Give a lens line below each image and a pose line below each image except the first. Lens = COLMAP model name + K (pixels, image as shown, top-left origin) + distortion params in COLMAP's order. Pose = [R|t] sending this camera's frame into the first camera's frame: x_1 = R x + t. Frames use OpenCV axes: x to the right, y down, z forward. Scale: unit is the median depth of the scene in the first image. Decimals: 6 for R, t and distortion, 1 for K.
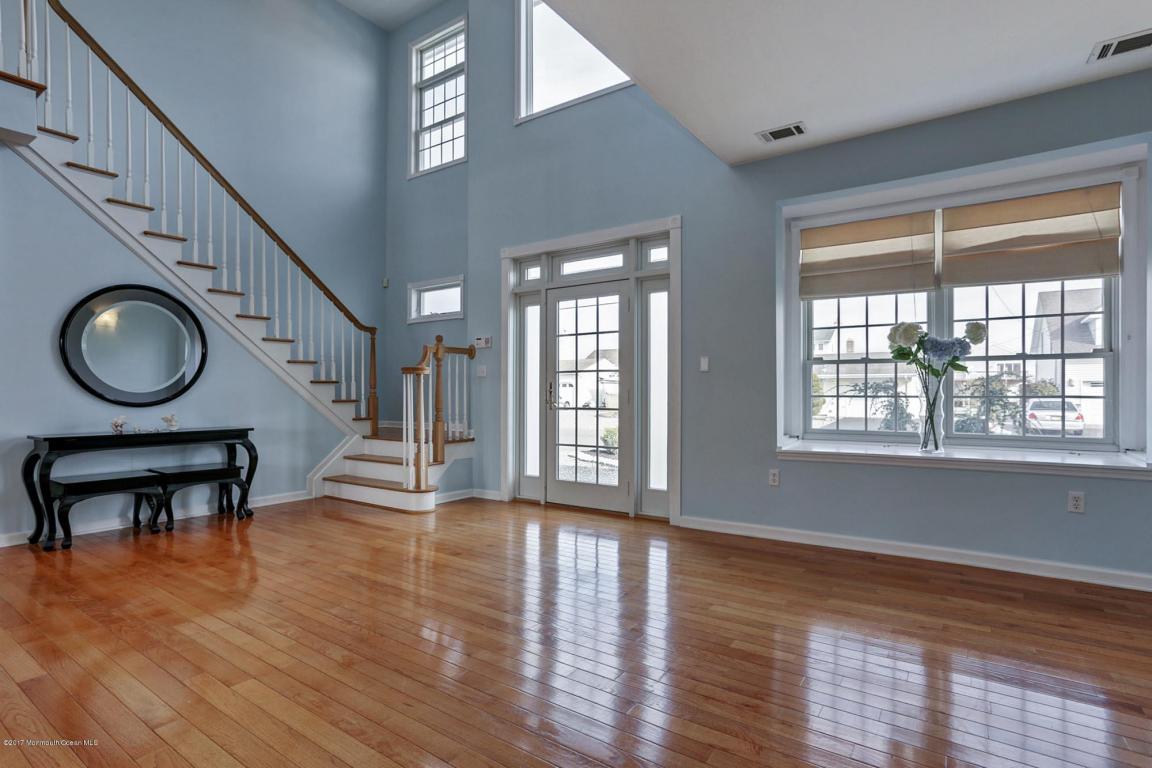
lens RADIAL K [[577.0, 0, 583.4], [0, 577.0, 386.6], [0, 0, 1]] dist [-0.007621, 0.005350]
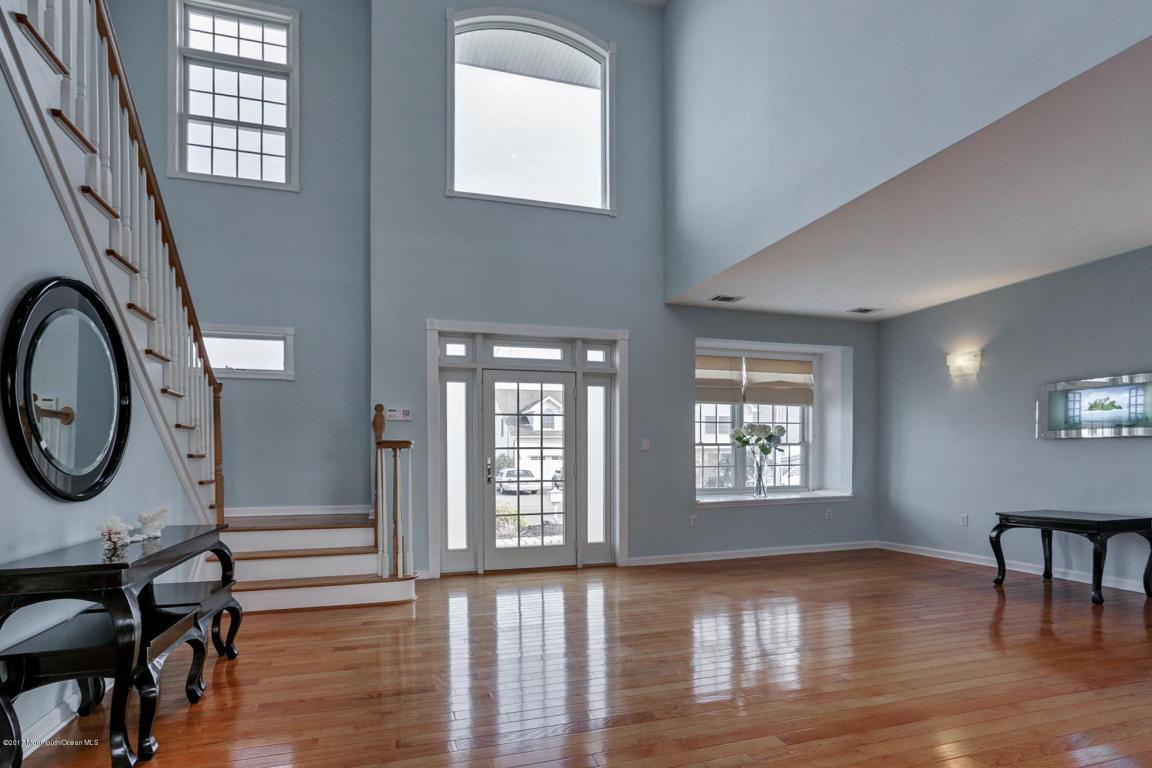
lens RADIAL K [[577.0, 0, 519.7], [0, 577.0, 475.8], [0, 0, 1]] dist [-0.007621, 0.005350]
pose [[0.654122, -0.027270, 0.755897, -0.862865], [0.002592, 0.999425, 0.033813, -0.010021], [-0.756385, -0.020159, 0.653816, 0.277838]]
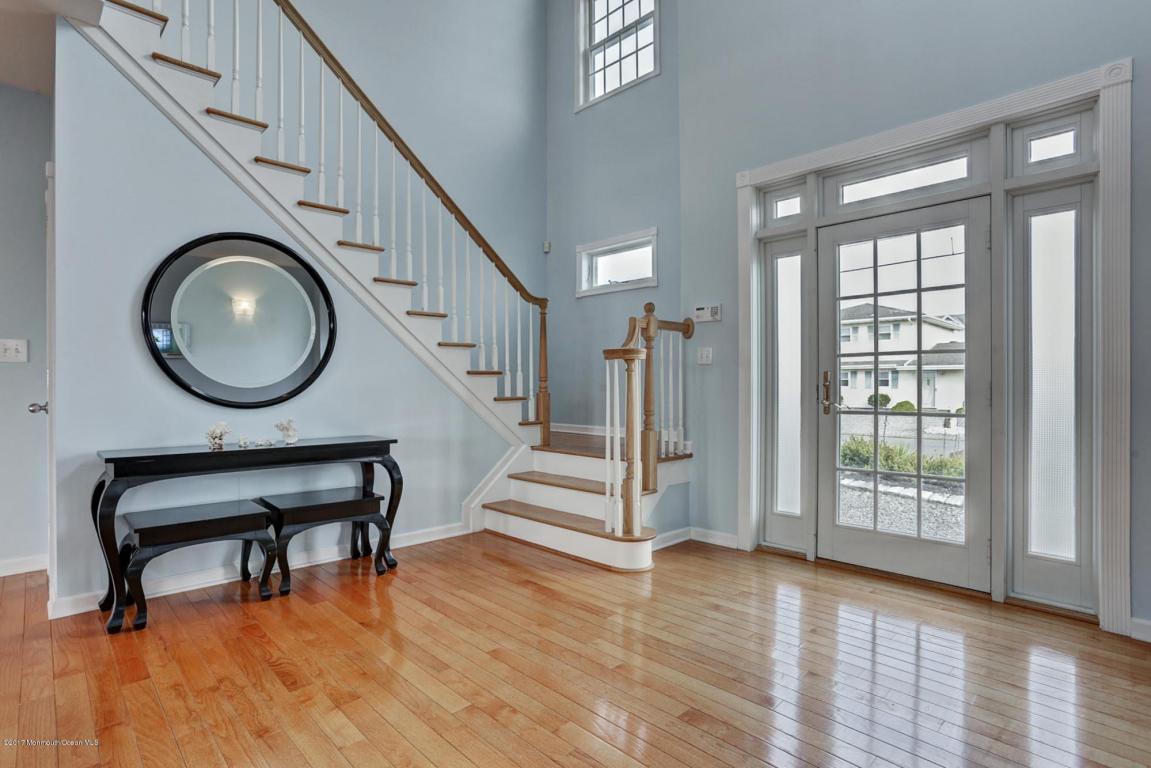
lens RADIAL K [[601.2, 0, 601.9], [0, 601.2, 377.9], [0, 0, 1]] dist [-0.027276, 0.000622]
pose [[0.984822, -0.002858, -0.173544, -0.195604], [0.002424, 0.999993, -0.002710, 0.000858], [0.173550, 0.002248, 0.984822, 0.318560]]
